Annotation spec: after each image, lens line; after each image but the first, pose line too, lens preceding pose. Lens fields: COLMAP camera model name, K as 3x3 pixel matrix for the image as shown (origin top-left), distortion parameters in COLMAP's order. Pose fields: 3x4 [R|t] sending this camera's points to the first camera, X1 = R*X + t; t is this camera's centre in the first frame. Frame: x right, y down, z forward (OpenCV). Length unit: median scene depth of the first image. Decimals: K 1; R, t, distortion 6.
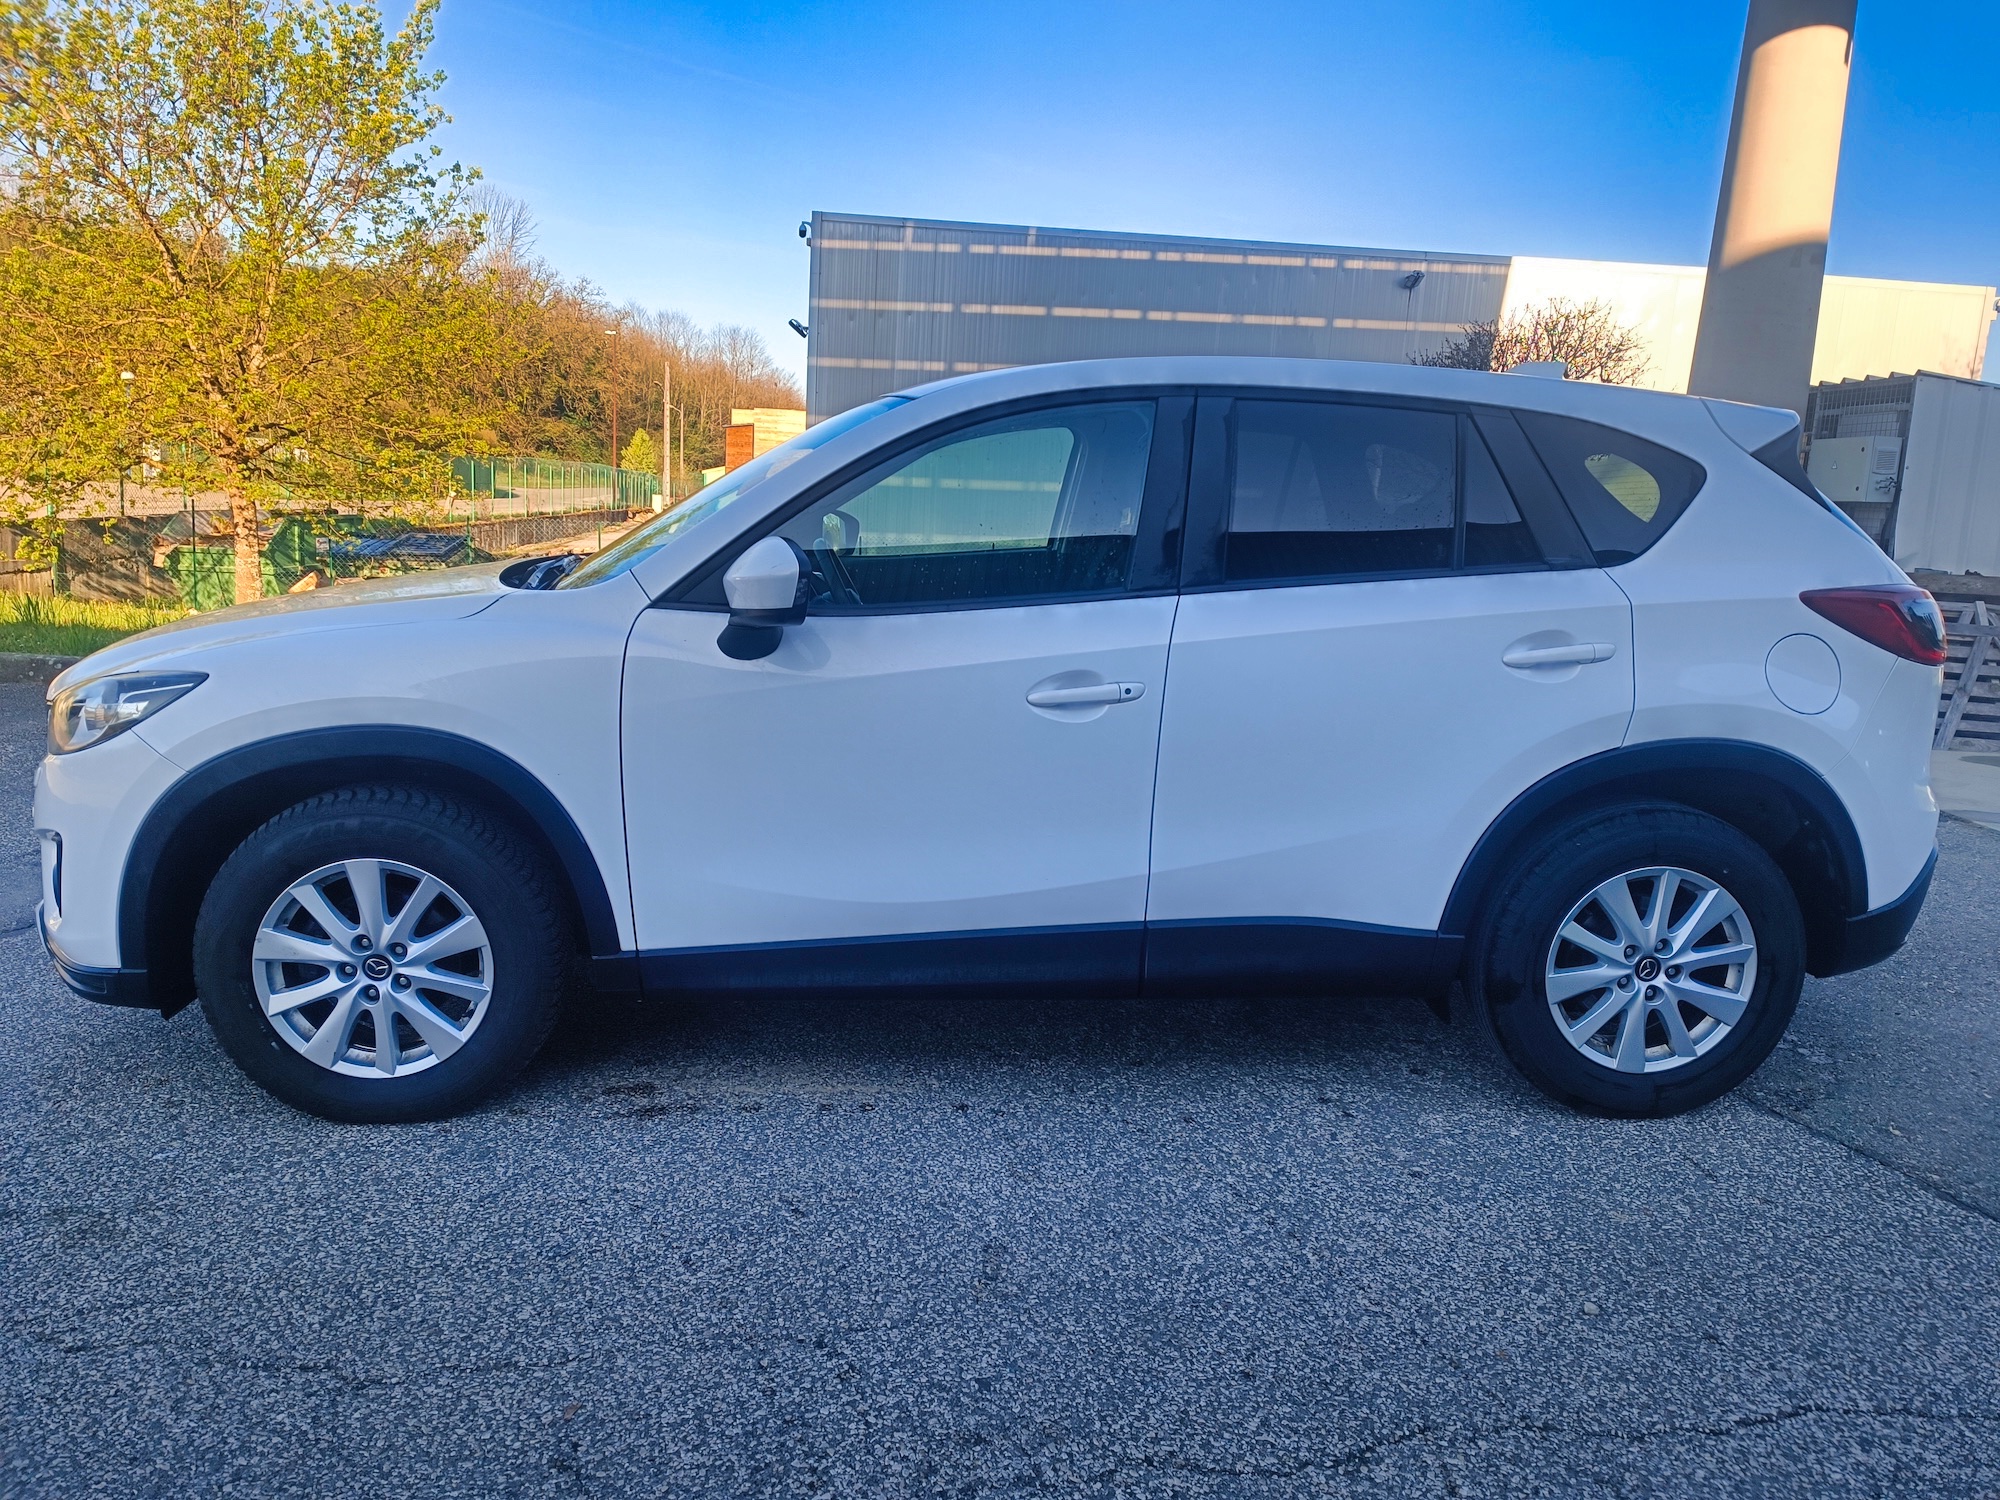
lens RADIAL K [[1460.9, 0, 1009.4], [0, 1460.9, 745.5], [0, 0, 1]] dist [0.046247, -0.053048]
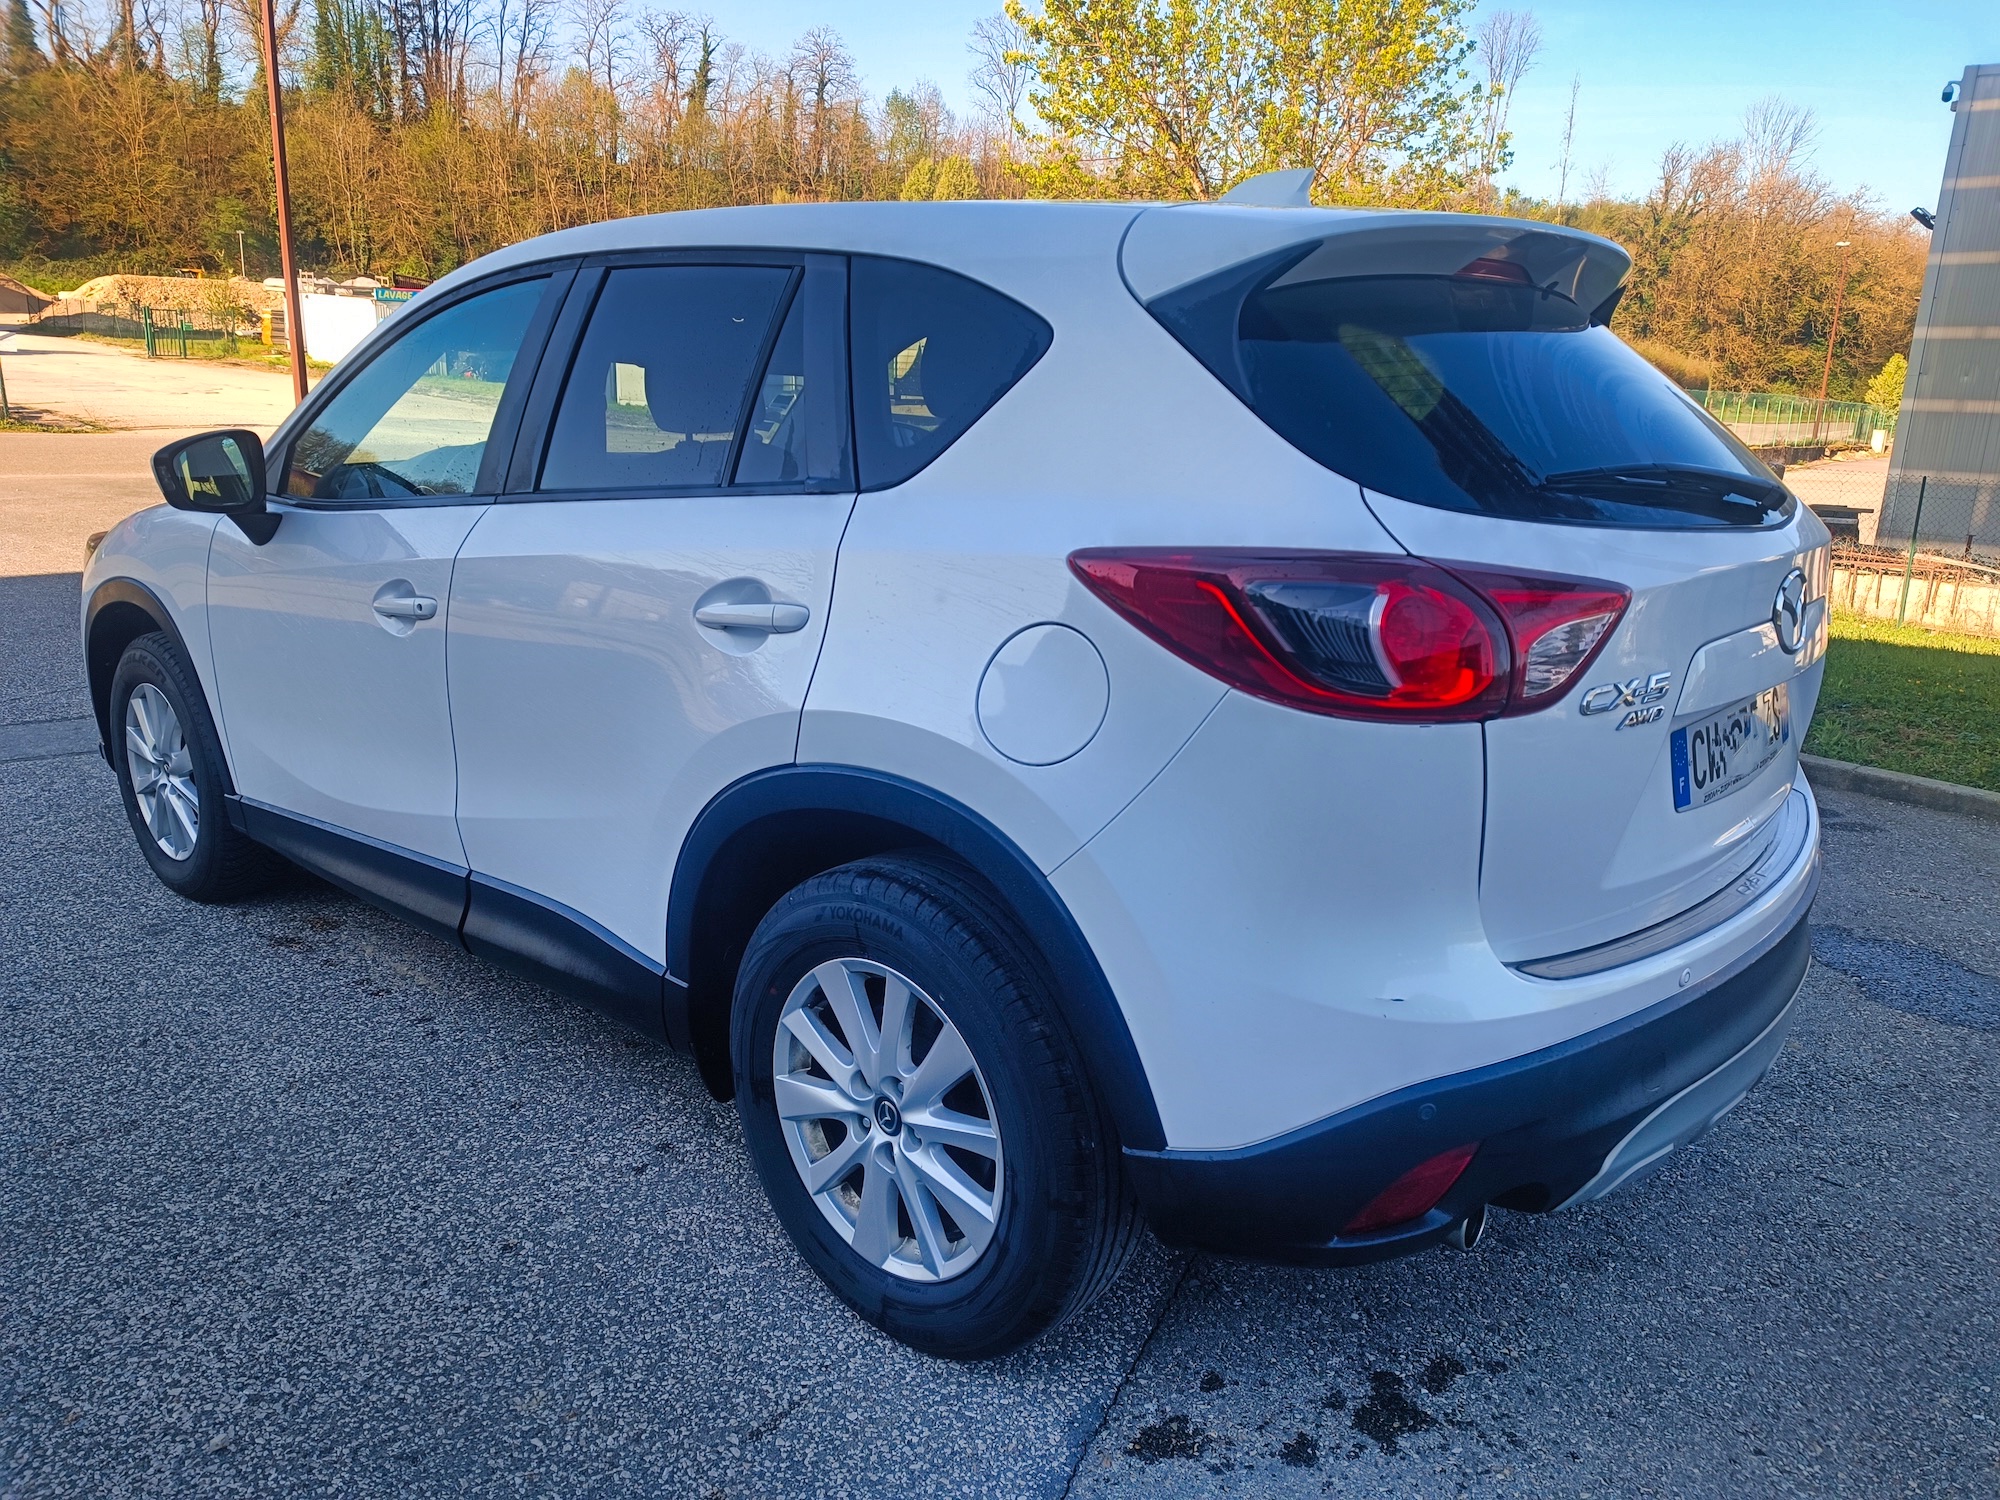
lens RADIAL K [[1460.9, 0, 1009.4], [0, 1460.9, 745.5], [0, 0, 1]] dist [0.046247, -0.053048]
pose [[0.686221, 0.152066, -0.711320, 0.171079], [-0.123497, 0.988063, 0.092088, -0.014369], [0.716832, 0.024653, 0.696810, 0.109957]]
